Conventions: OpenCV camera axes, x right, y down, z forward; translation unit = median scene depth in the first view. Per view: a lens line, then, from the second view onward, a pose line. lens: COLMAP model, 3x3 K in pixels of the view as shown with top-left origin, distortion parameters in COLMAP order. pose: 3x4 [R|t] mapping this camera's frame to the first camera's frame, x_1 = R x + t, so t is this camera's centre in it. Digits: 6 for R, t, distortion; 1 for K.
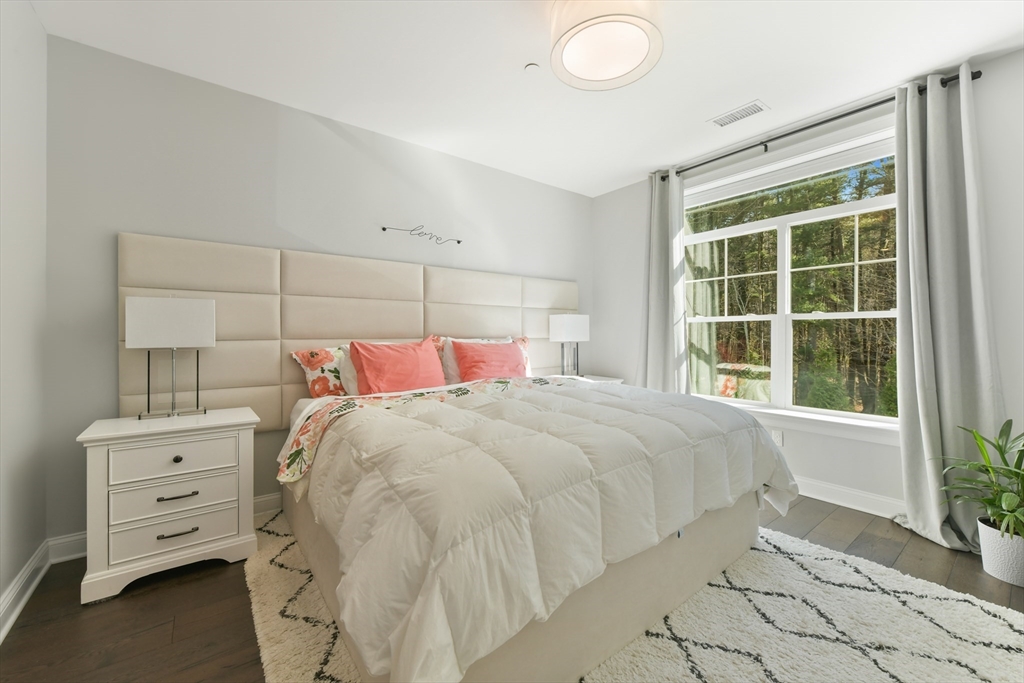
lens RADIAL K [[410.8, 0, 514.7], [0, 410.8, 334.3], [0, 0, 1]] dist [-0.000604, -0.000386]
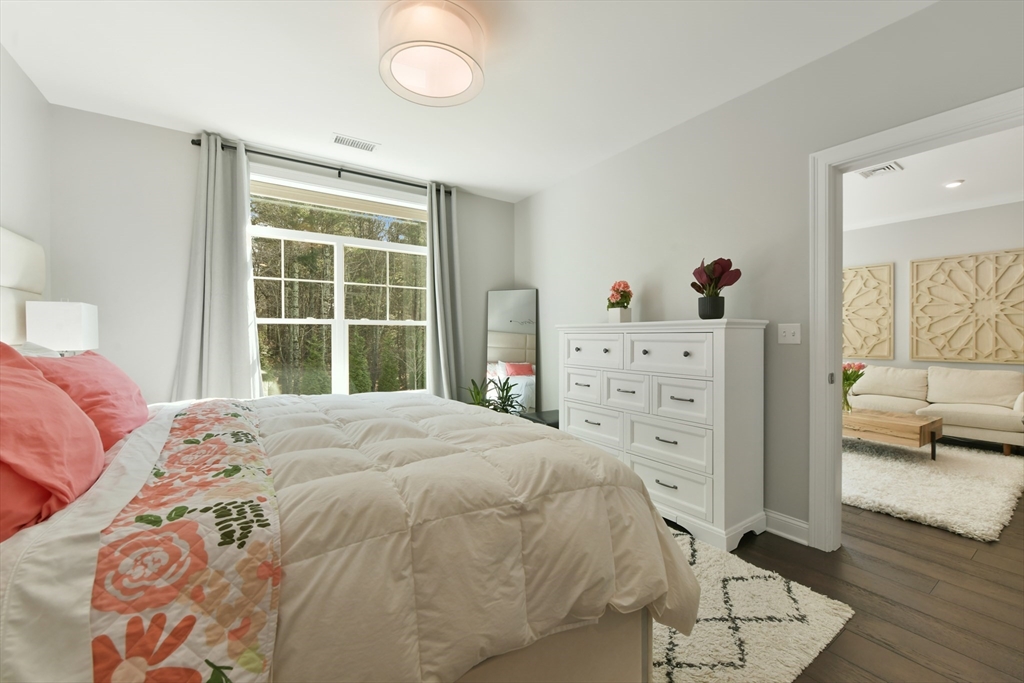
lens RADIAL K [[410.8, 0, 516.7], [0, 410.8, 337.6], [0, 0, 1]] dist [-0.000604, -0.000386]
pose [[0.052565, -0.002390, 0.998615, -0.490963], [0.006076, 0.999979, 0.002074, 0.003404], [-0.998599, 0.005959, 0.052579, 0.432499]]
